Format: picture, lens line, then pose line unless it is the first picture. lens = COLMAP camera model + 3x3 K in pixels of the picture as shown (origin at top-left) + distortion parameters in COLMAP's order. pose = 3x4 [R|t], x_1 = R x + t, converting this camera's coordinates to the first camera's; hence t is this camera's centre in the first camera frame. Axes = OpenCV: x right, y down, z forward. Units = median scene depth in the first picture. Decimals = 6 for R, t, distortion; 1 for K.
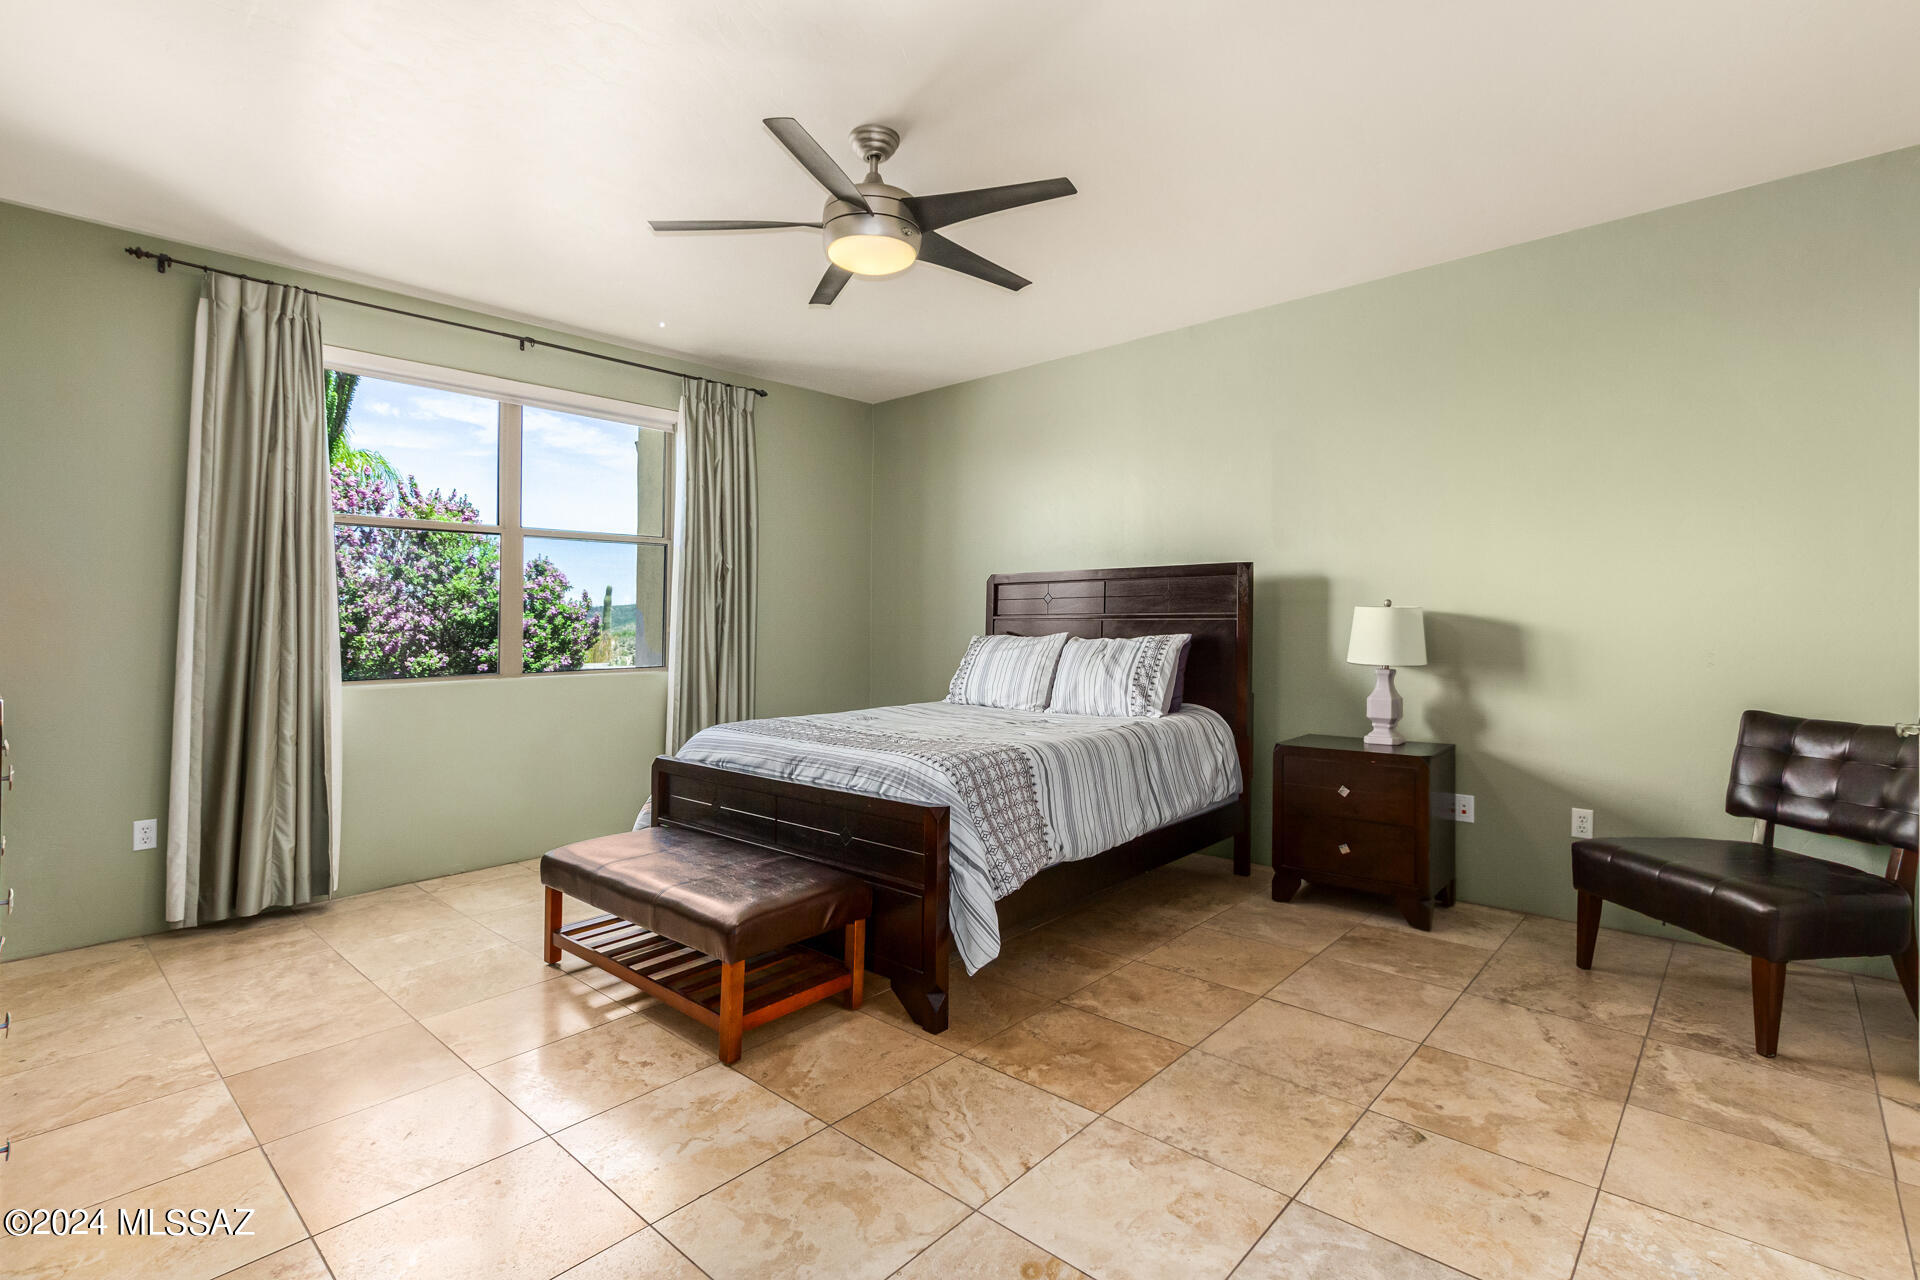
lens RADIAL K [[887.2, 0, 951.3], [0, 887.2, 632.7], [0, 0, 1]] dist [0.000519, 0.000076]
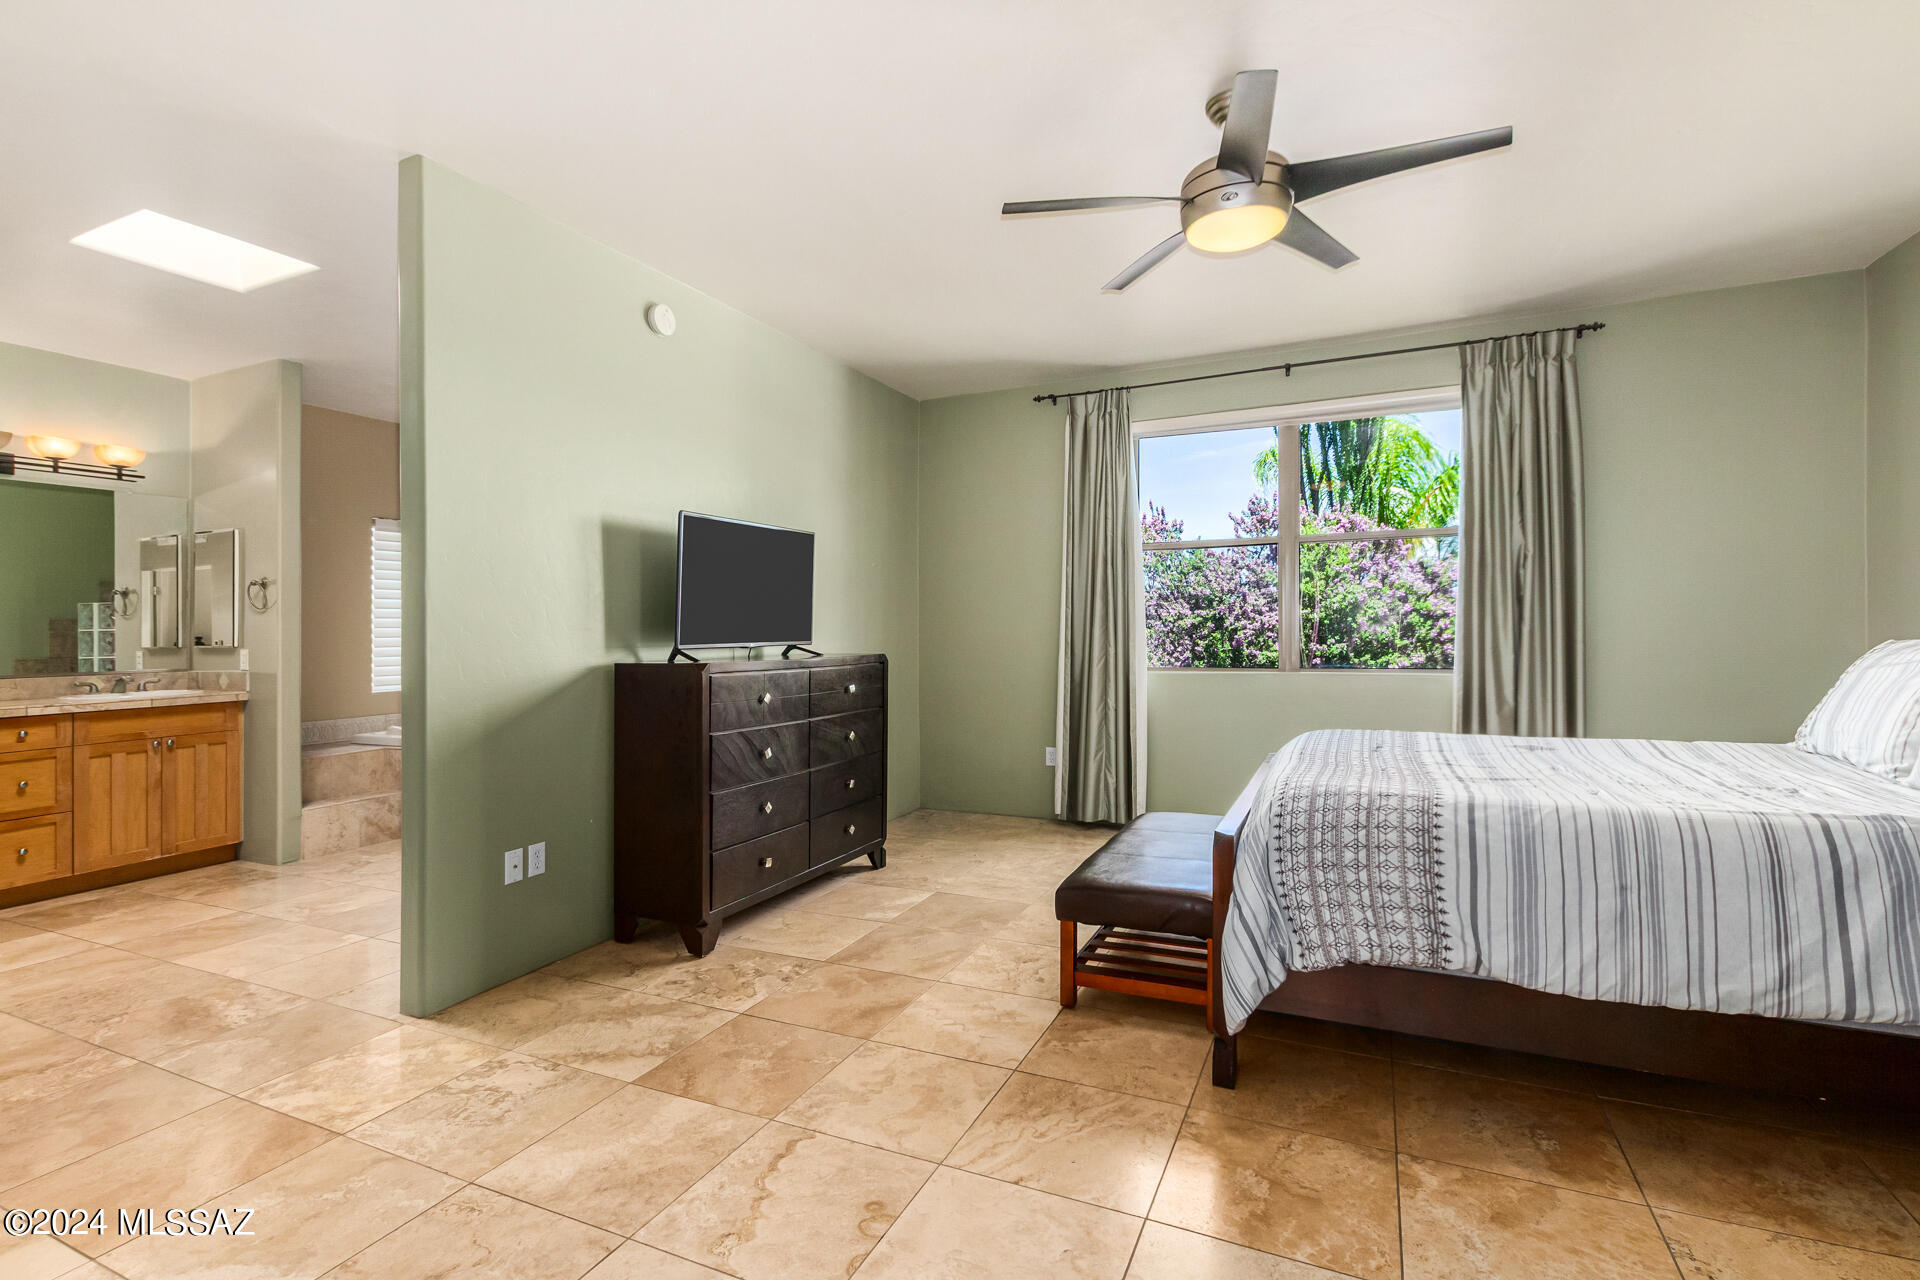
lens RADIAL K [[886.2, 0, 962.5], [0, 886.2, 621.8], [0, 0, 1]] dist [0.000435, -0.000834]
pose [[0.301459, -0.004158, -0.953470, 0.712045], [0.000539, 0.999991, -0.004191, -0.011129], [0.953479, 0.000750, 0.301459, 0.454814]]
